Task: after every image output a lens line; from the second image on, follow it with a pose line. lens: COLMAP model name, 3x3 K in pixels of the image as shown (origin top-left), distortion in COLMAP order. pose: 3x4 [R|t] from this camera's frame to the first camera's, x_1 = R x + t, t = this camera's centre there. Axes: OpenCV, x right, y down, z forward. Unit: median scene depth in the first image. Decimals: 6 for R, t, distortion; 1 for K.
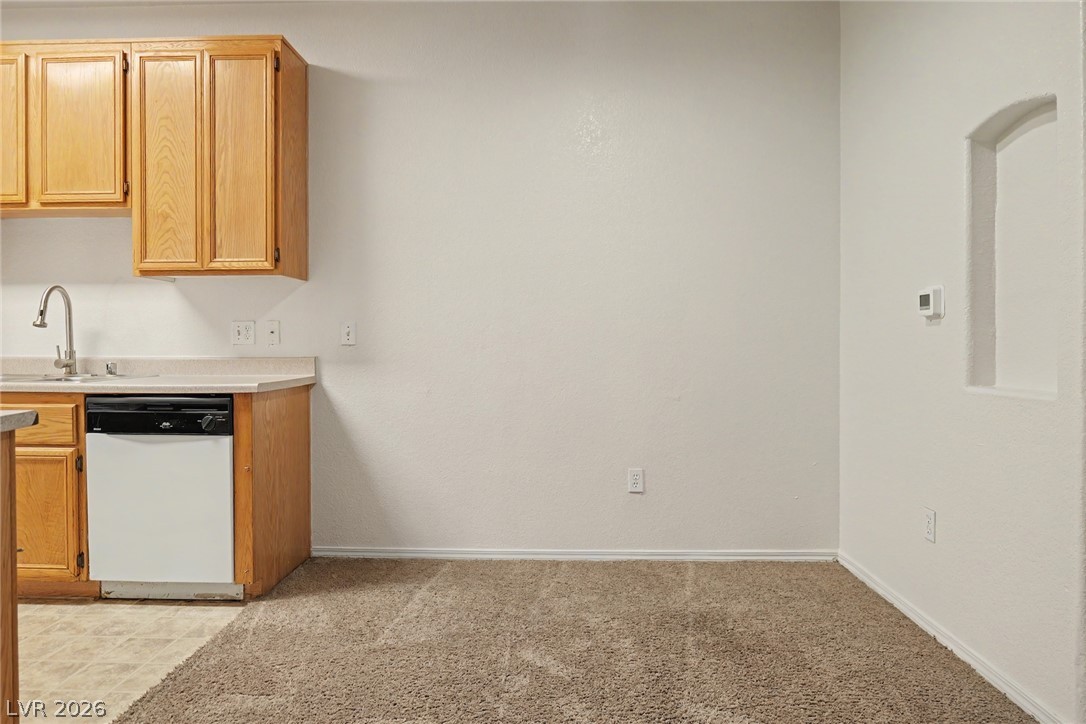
lens RADIAL K [[679.7, 0, 543.6], [0, 679.7, 352.2], [0, 0, 1]] dist [-0.023219, 0.011679]
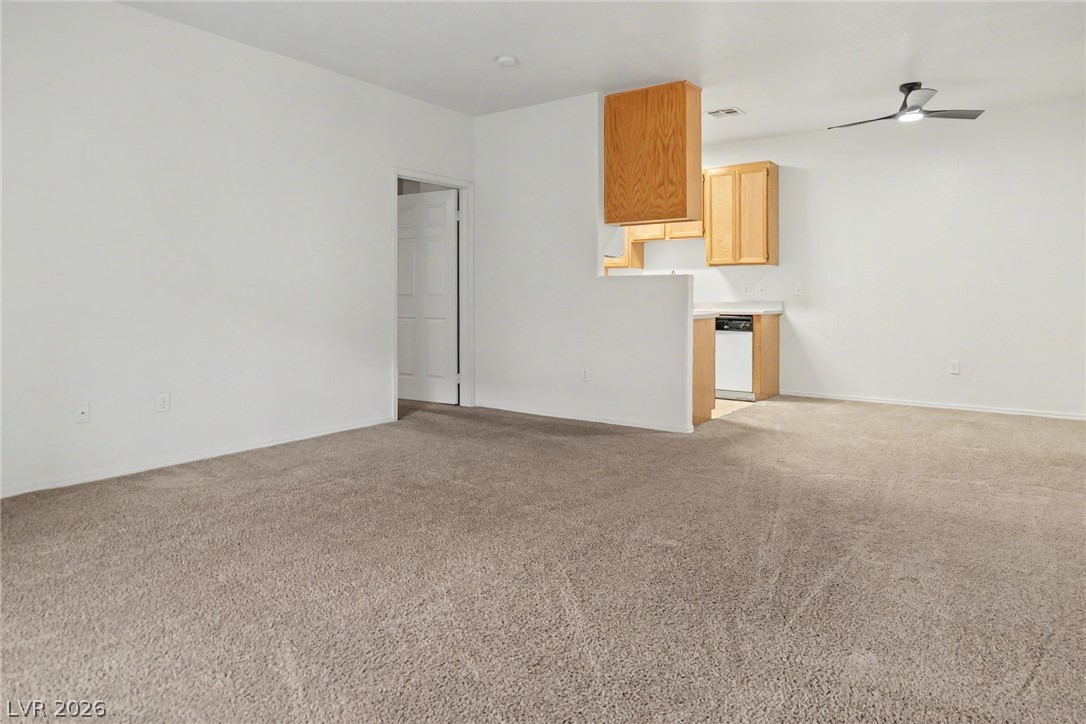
lens RADIAL K [[679.7, 0, 535.2], [0, 679.7, 291.9], [0, 0, 1]] dist [-0.023219, 0.011679]
pose [[0.825987, 0.000410, -0.563689, 0.251959], [-0.012287, 0.999775, -0.017278, 0.026486], [0.563556, 0.021197, 0.825806, -1.347721]]
